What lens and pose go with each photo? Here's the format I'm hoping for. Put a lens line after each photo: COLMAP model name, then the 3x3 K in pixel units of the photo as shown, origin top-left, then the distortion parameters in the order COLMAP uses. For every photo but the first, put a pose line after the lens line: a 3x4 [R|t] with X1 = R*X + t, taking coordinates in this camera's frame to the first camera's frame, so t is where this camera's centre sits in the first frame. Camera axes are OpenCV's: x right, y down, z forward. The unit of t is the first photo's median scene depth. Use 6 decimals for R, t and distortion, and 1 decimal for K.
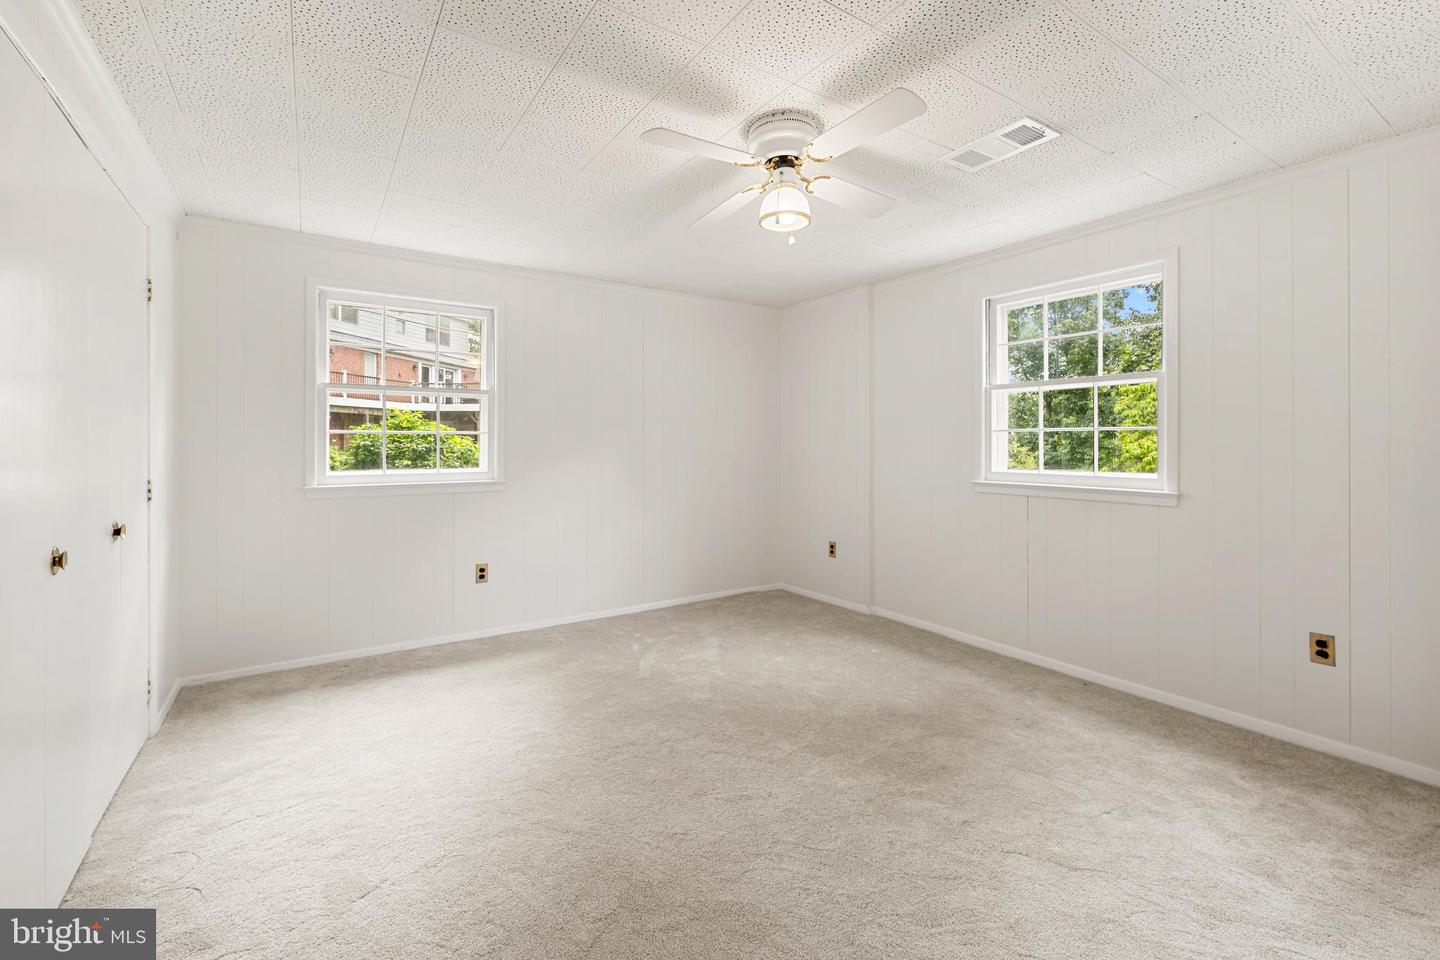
lens RADIAL K [[618.4, 0, 720.3], [0, 618.4, 439.9], [0, 0, 1]] dist [0.001248, 0.000021]
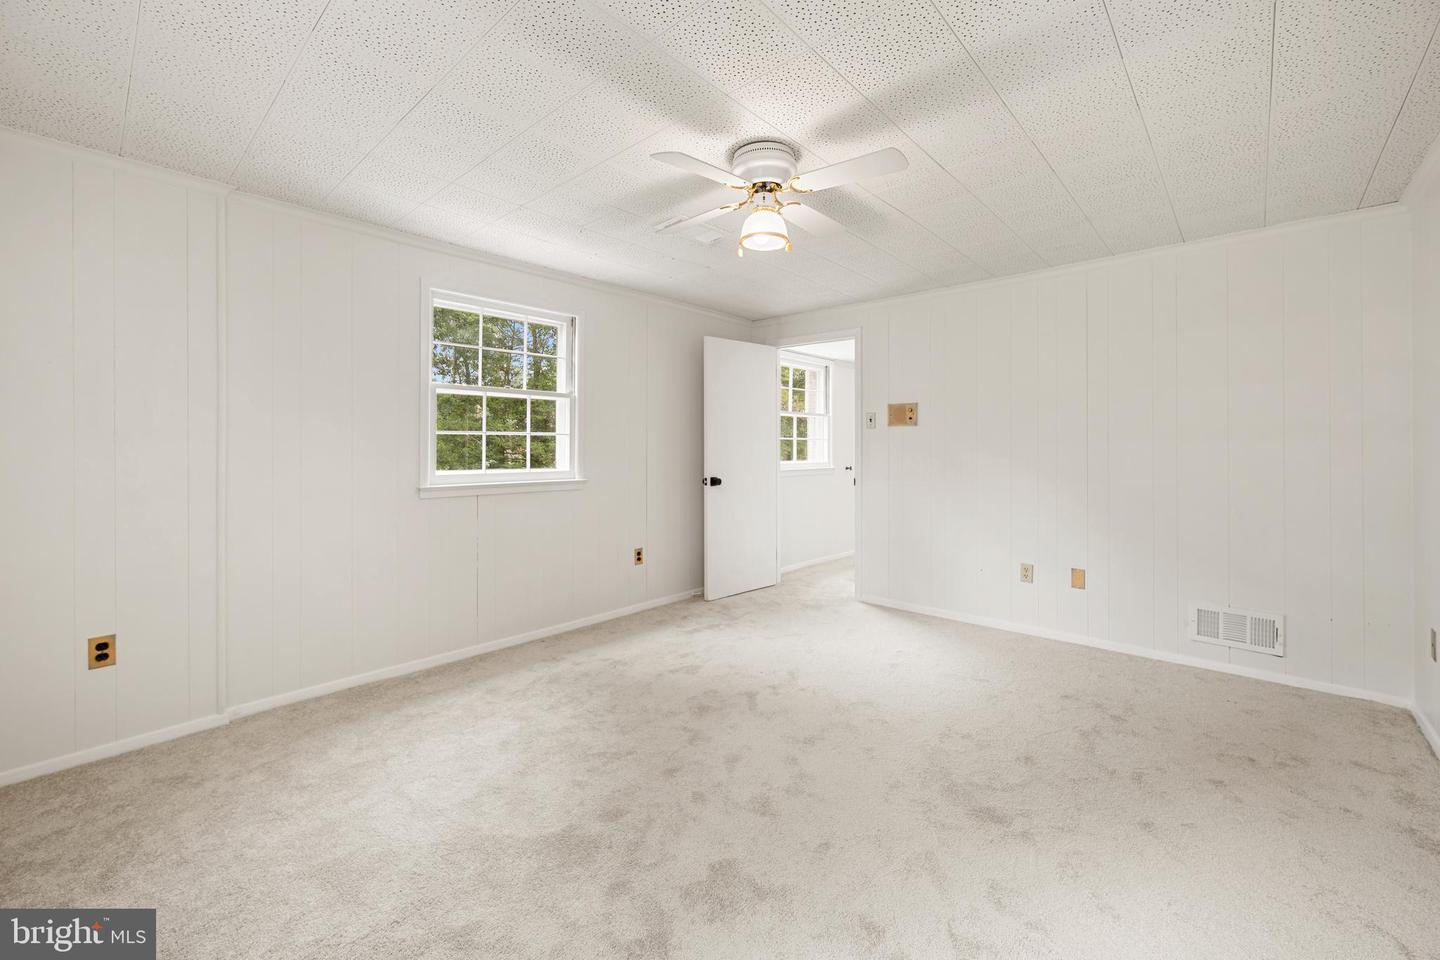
lens RADIAL K [[593.2, 0, 720.2], [0, 593.2, 451.4], [0, 0, 1]] dist [-0.001093, -0.000056]
pose [[-0.248323, -0.010048, 0.968625, -0.631490], [-0.007924, 0.999934, 0.008341, 0.005129], [-0.968645, -0.005604, -0.248386, 0.944868]]
